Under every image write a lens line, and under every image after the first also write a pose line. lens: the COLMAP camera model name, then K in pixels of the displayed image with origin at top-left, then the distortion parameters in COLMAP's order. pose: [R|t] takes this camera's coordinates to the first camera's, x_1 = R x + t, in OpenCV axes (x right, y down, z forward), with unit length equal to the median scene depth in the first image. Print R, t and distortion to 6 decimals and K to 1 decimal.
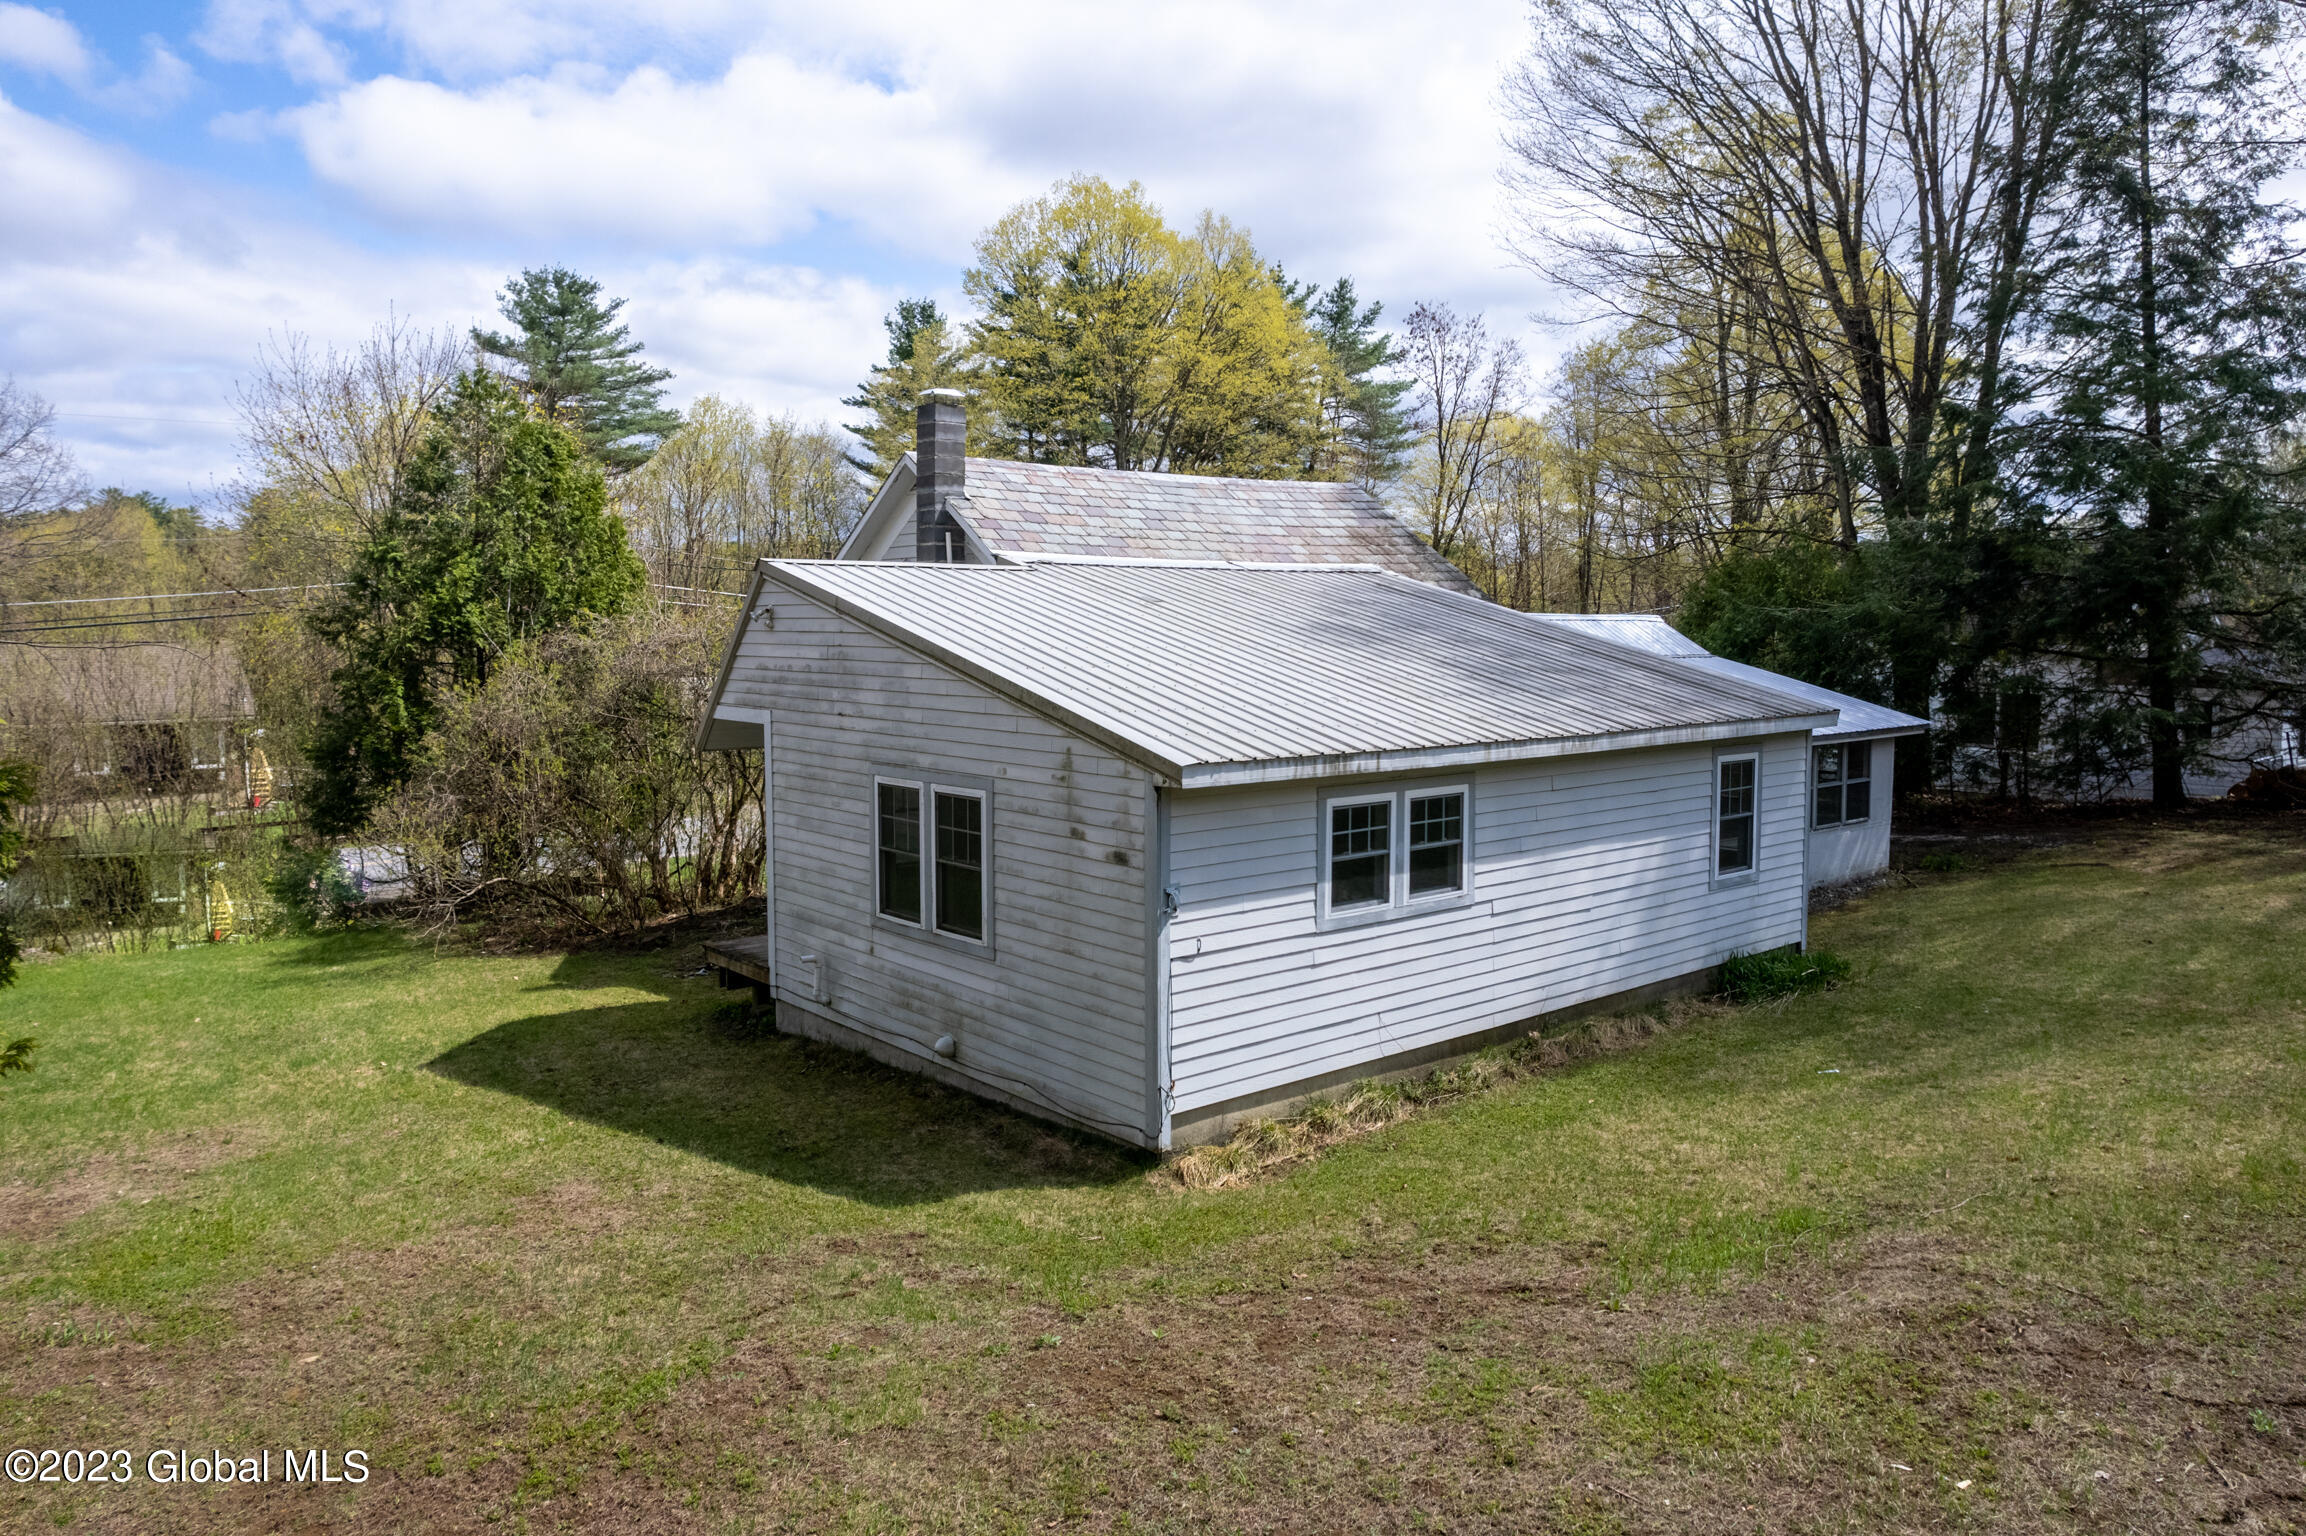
lens RADIAL K [[1532.2, 0, 1061.1], [0, 1532.2, 720.6], [0, 0, 1]] dist [-0.086673, 0.073135]
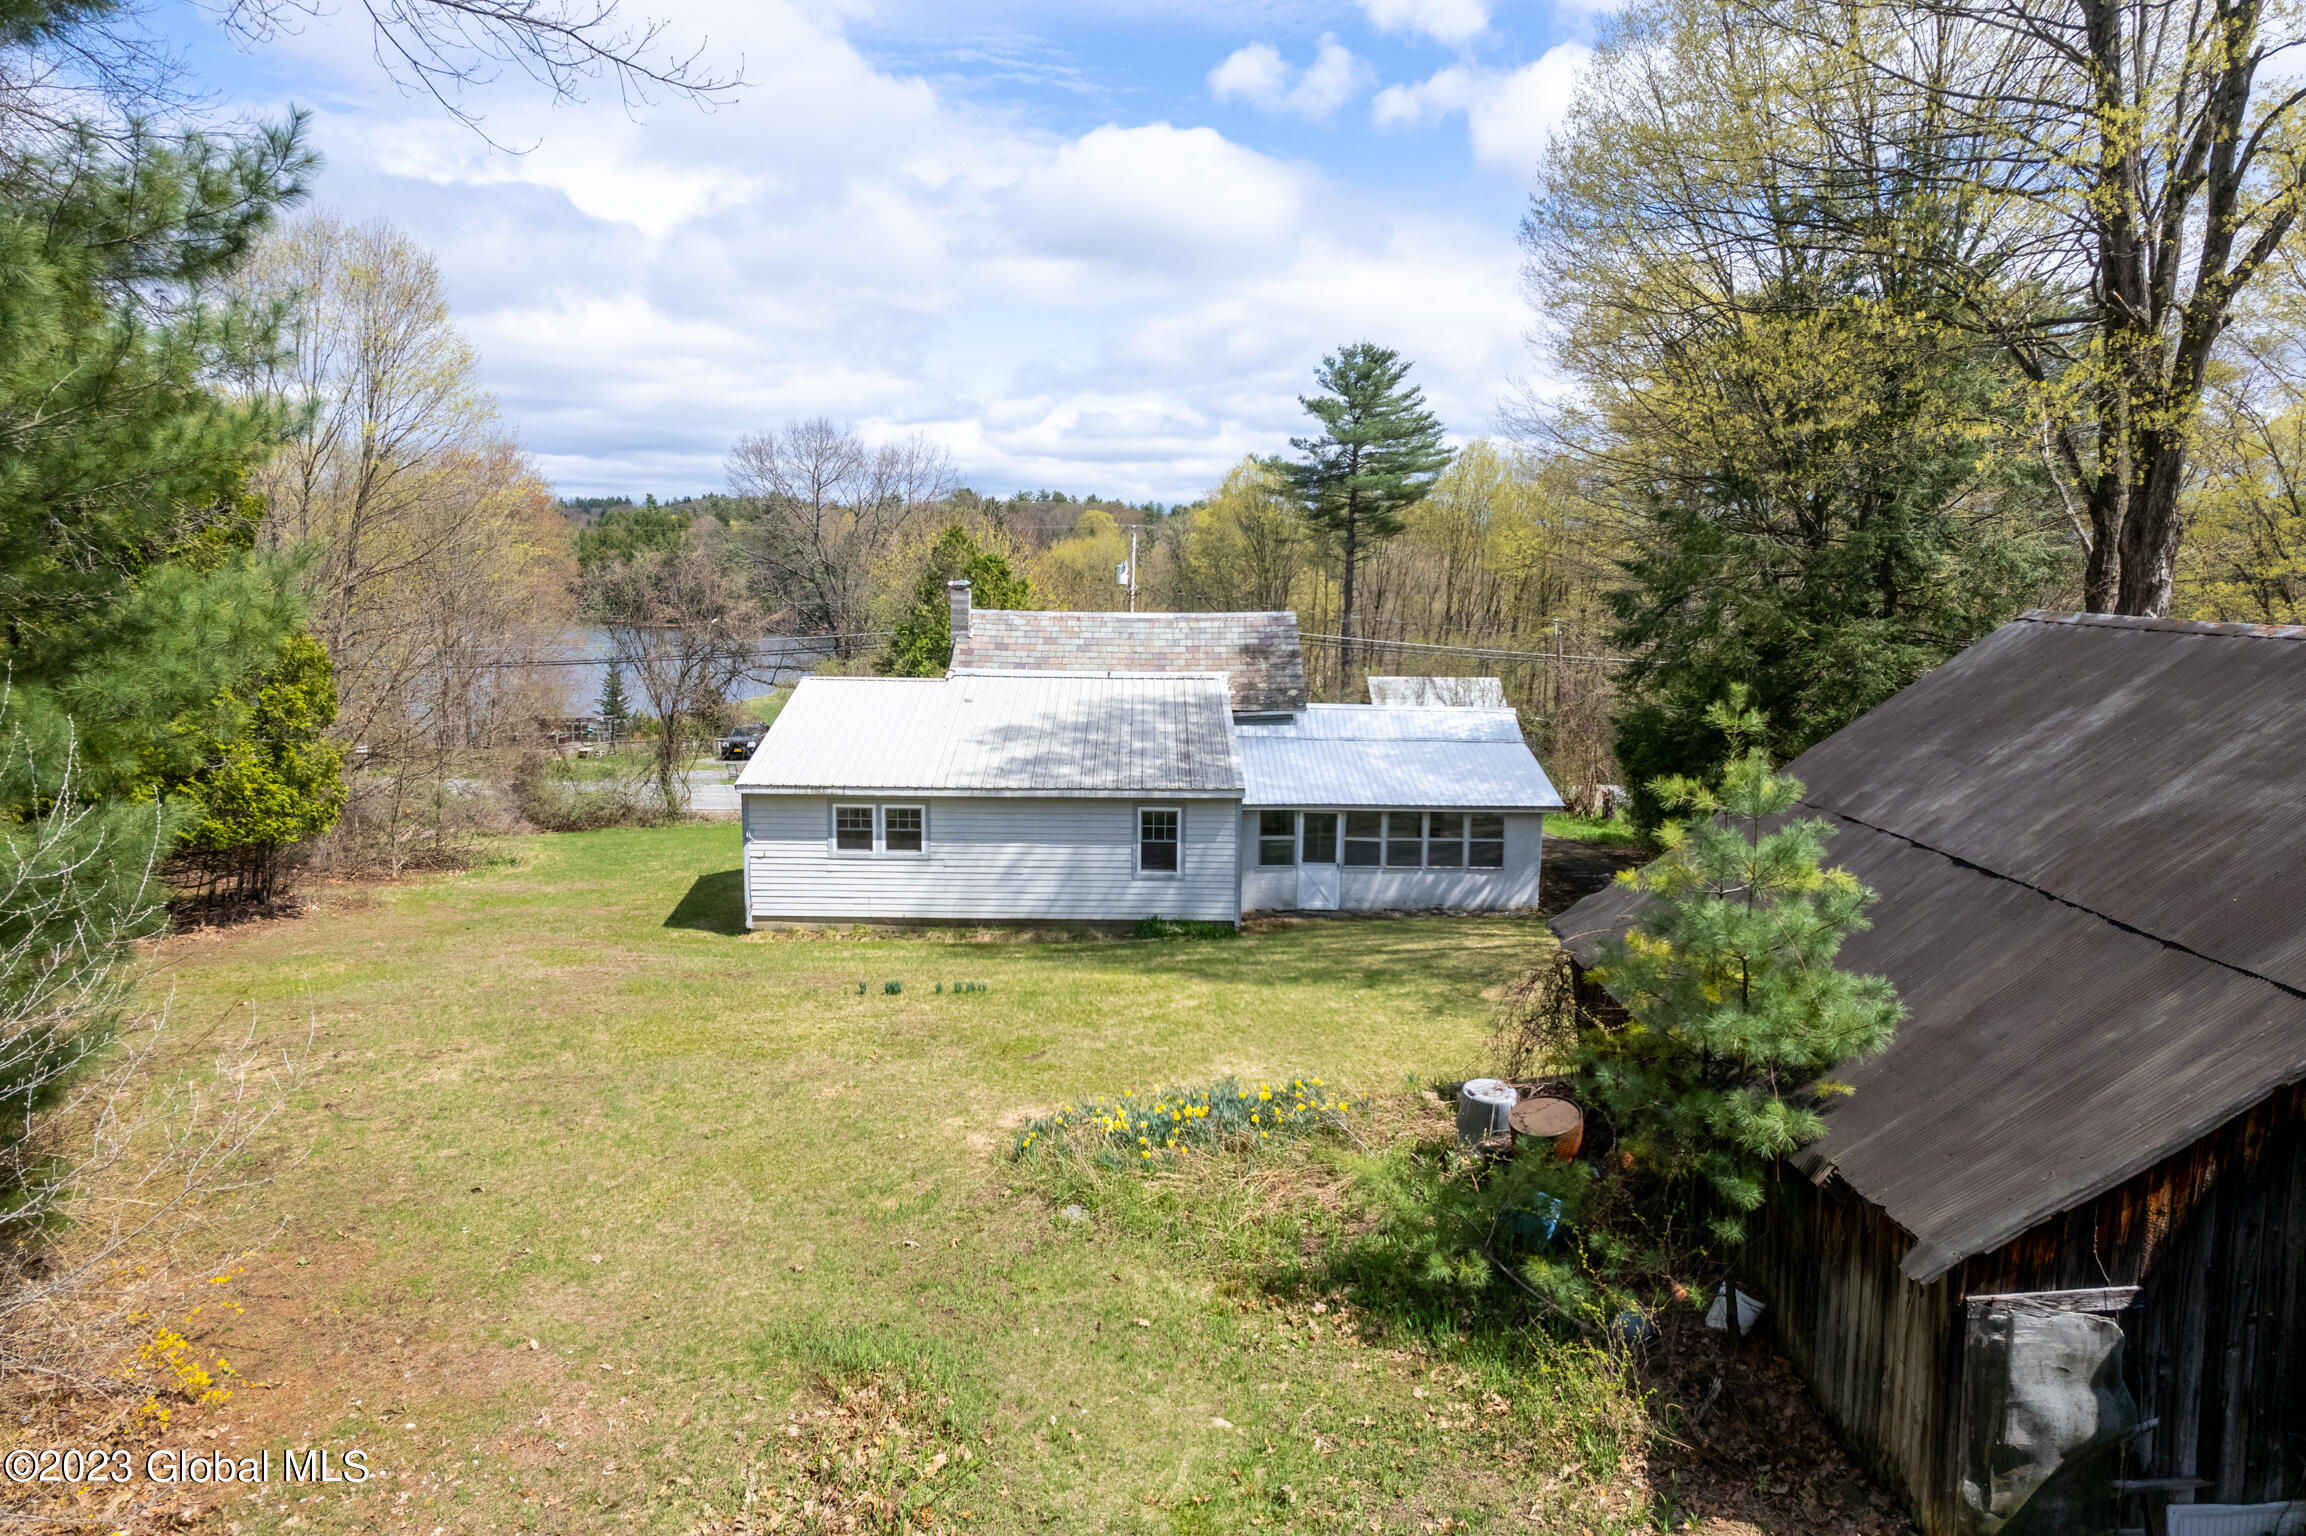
lens RADIAL K [[1467.5, 0, 1160.7], [0, 1467.5, 798.8], [0, 0, 1]] dist [-0.085812, 0.069140]
pose [[0.784631, 0.102283, -0.611468, 1.900214], [-0.050839, 0.993590, 0.100966, -0.207016], [0.617875, -0.048134, 0.784801, -0.476789]]
